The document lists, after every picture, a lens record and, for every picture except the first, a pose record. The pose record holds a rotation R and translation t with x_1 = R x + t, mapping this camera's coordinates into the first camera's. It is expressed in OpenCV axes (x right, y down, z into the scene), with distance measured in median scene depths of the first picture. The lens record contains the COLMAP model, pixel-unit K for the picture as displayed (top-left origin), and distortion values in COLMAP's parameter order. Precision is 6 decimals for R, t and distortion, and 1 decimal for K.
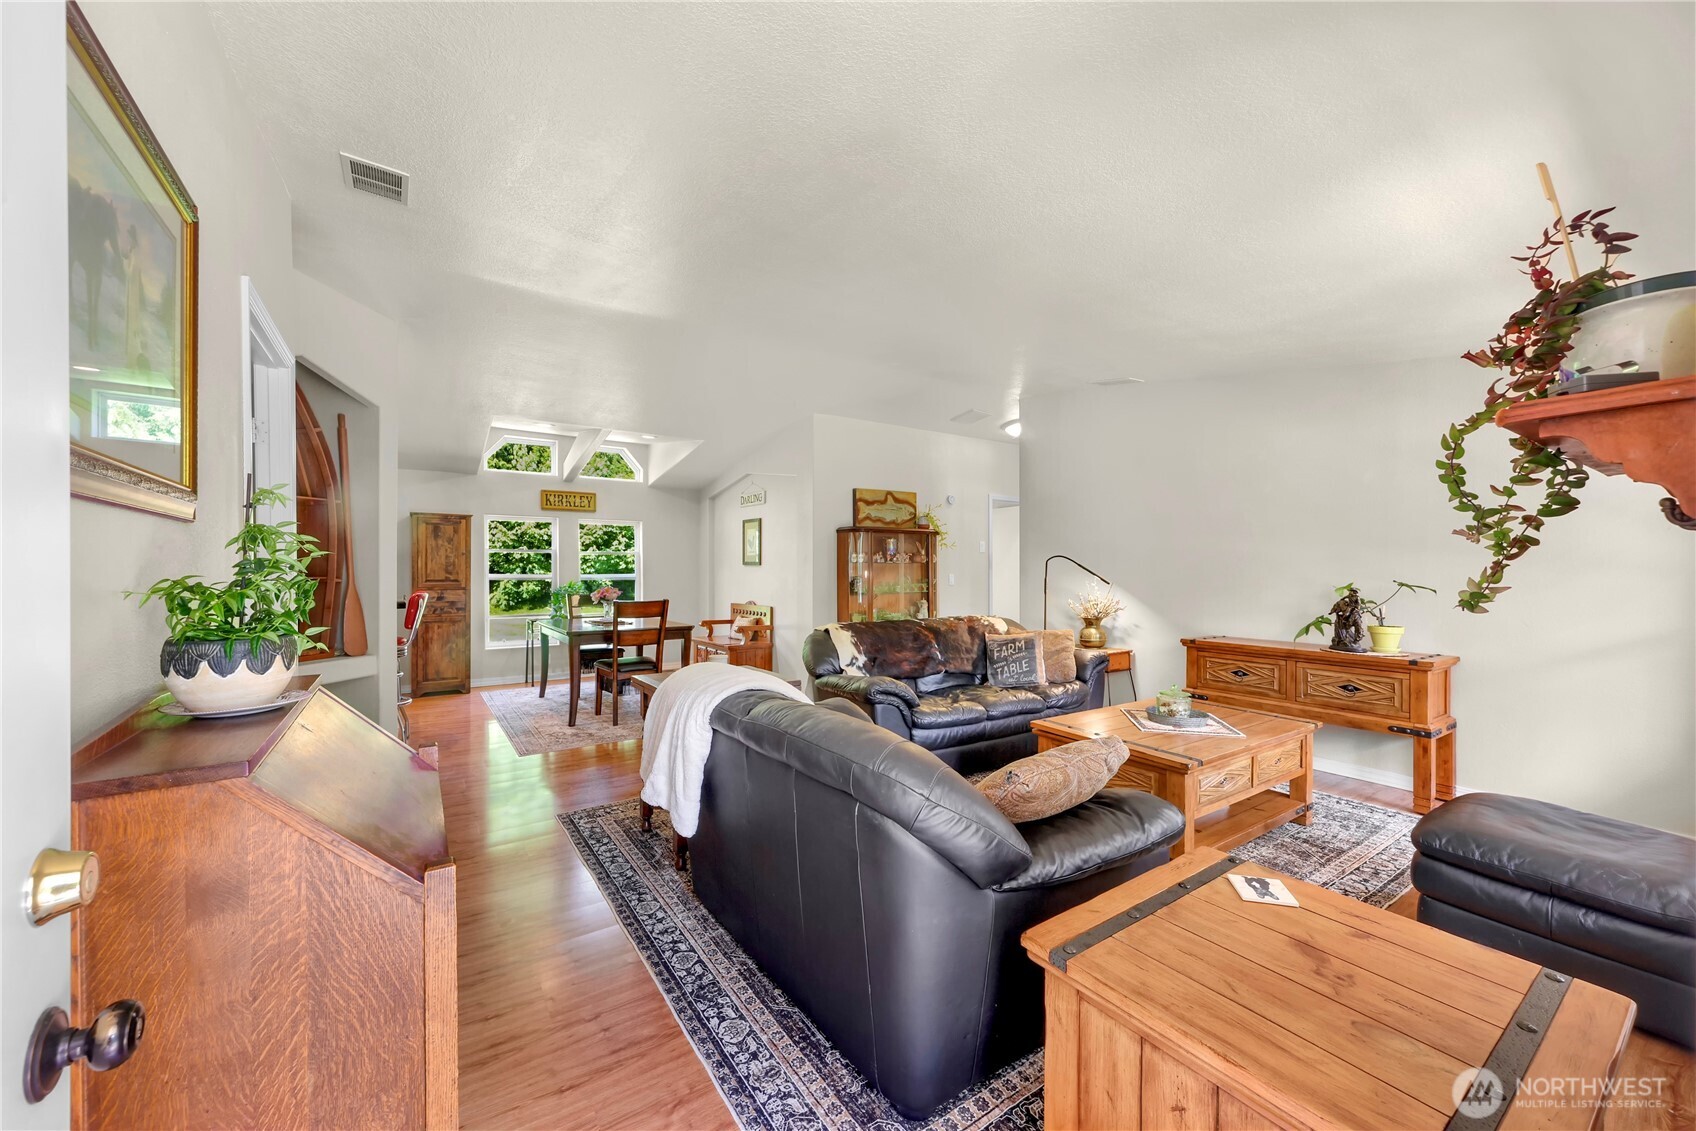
lens RADIAL K [[623.8, 0, 834.3], [0, 623.8, 575.7], [0, 0, 1]] dist [0.003999, 0.000102]
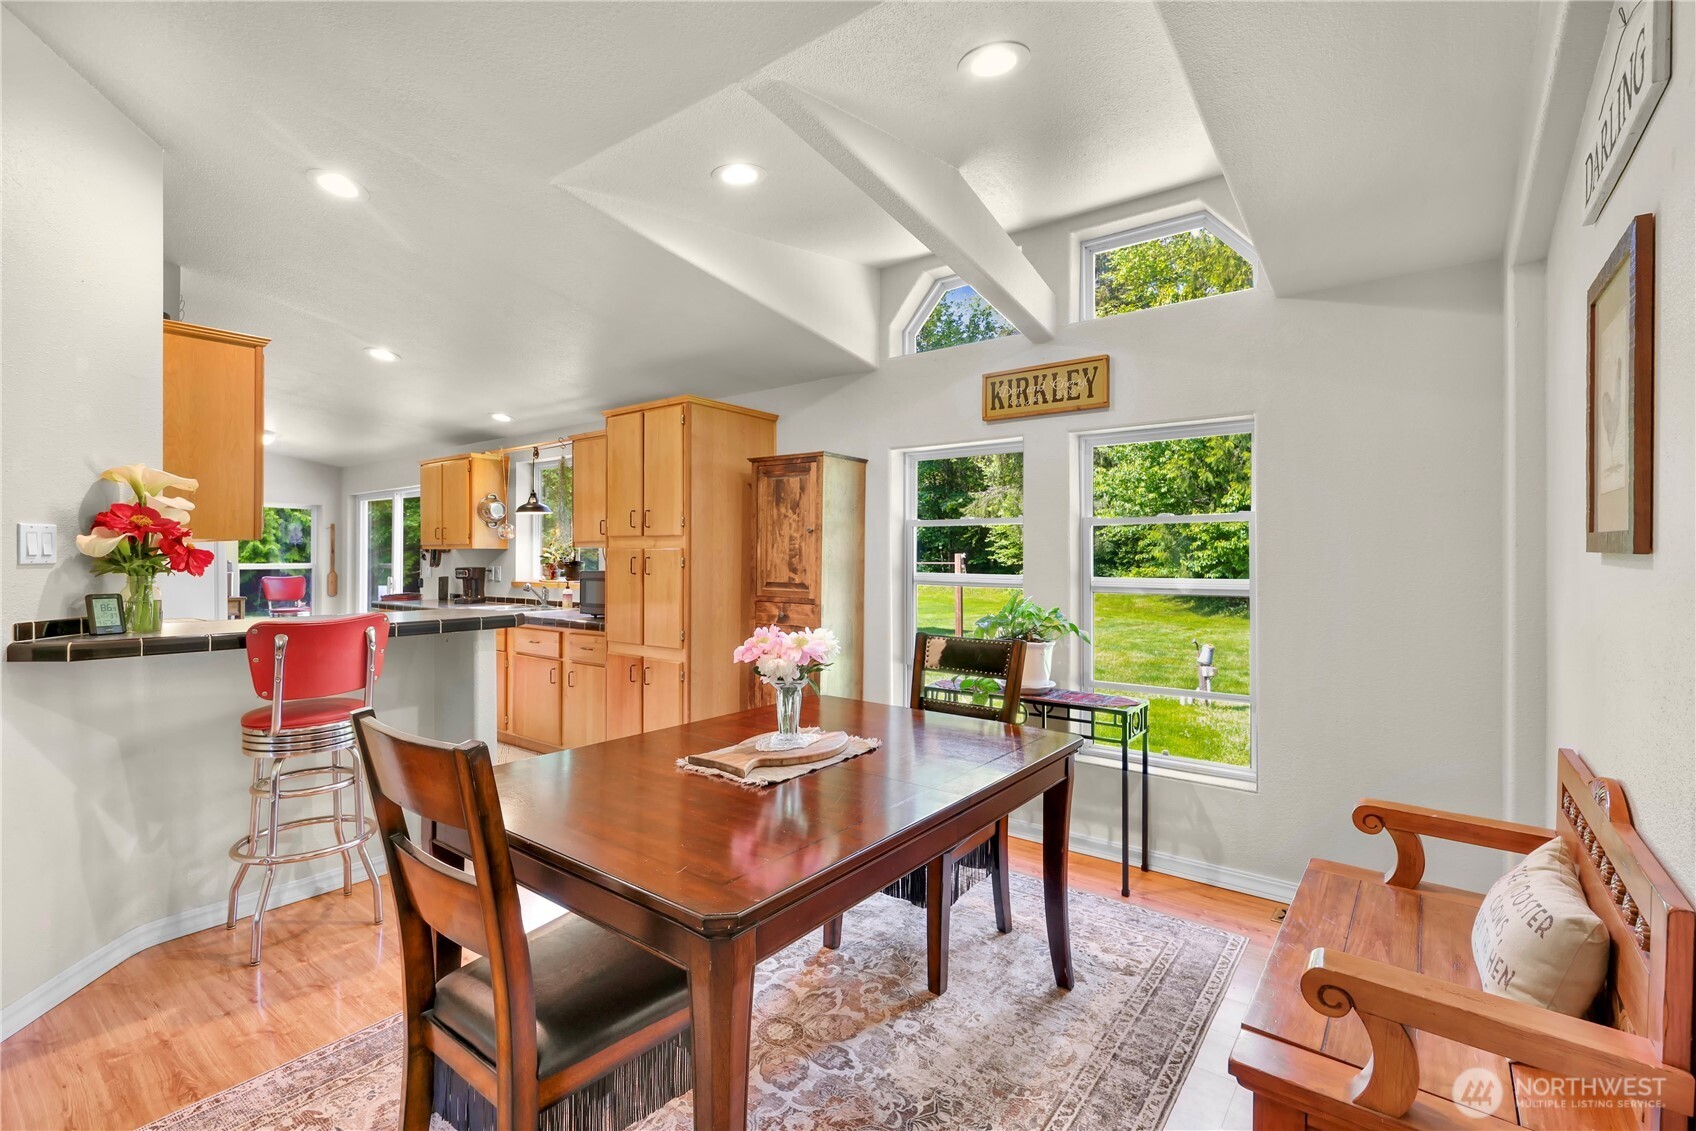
lens RADIAL K [[759.7, 0, 853.4], [0, 759.7, 556.2], [0, 0, 1]] dist [0.002994, 0.000188]
pose [[0.328630, 0.001093, -0.944458, -0.021859], [-0.012671, 0.999914, -0.003252, -0.016779], [0.944374, 0.013036, 0.328616, 0.972789]]
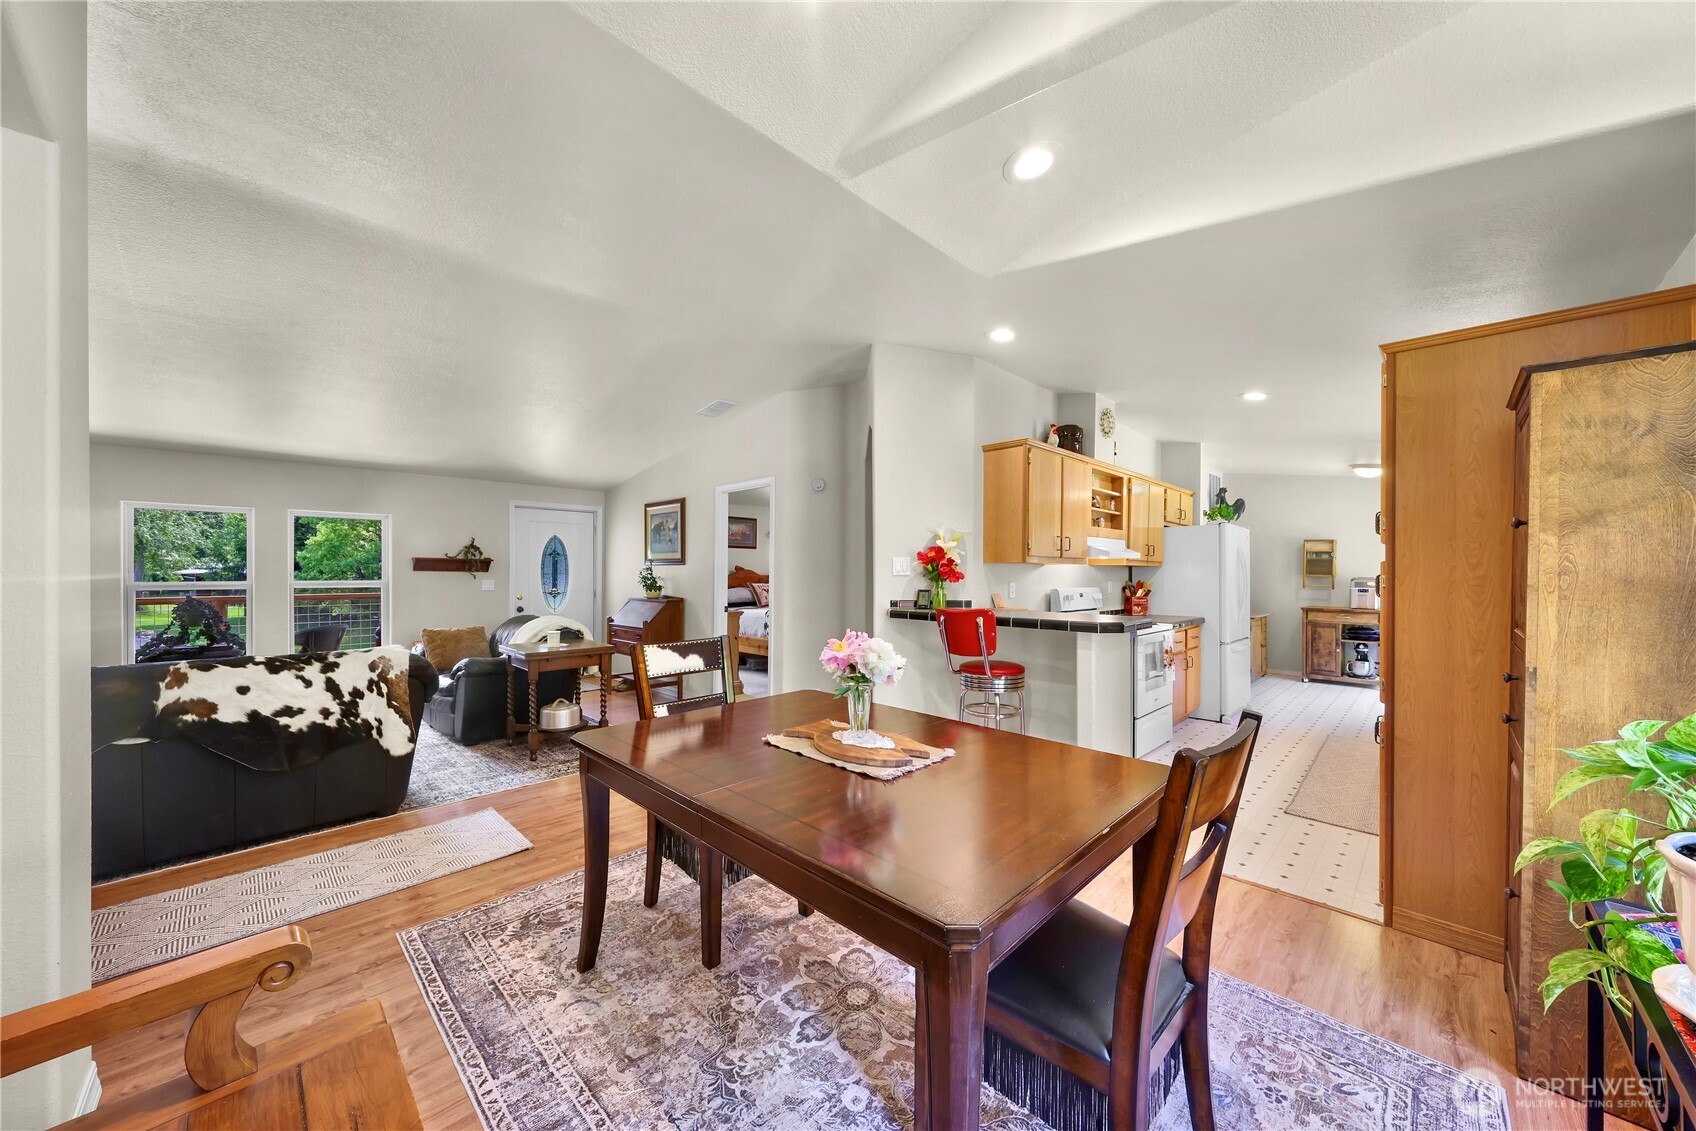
lens RADIAL K [[609.2, 0, 841.3], [0, 609.2, 573.0], [0, 0, 1]] dist [0.002007, 0.000139]
pose [[-0.980574, -0.002906, -0.196130, -0.312904], [-0.005311, 0.999917, 0.011736, -0.019813], [0.196080, 0.012550, -0.980508, 1.389780]]
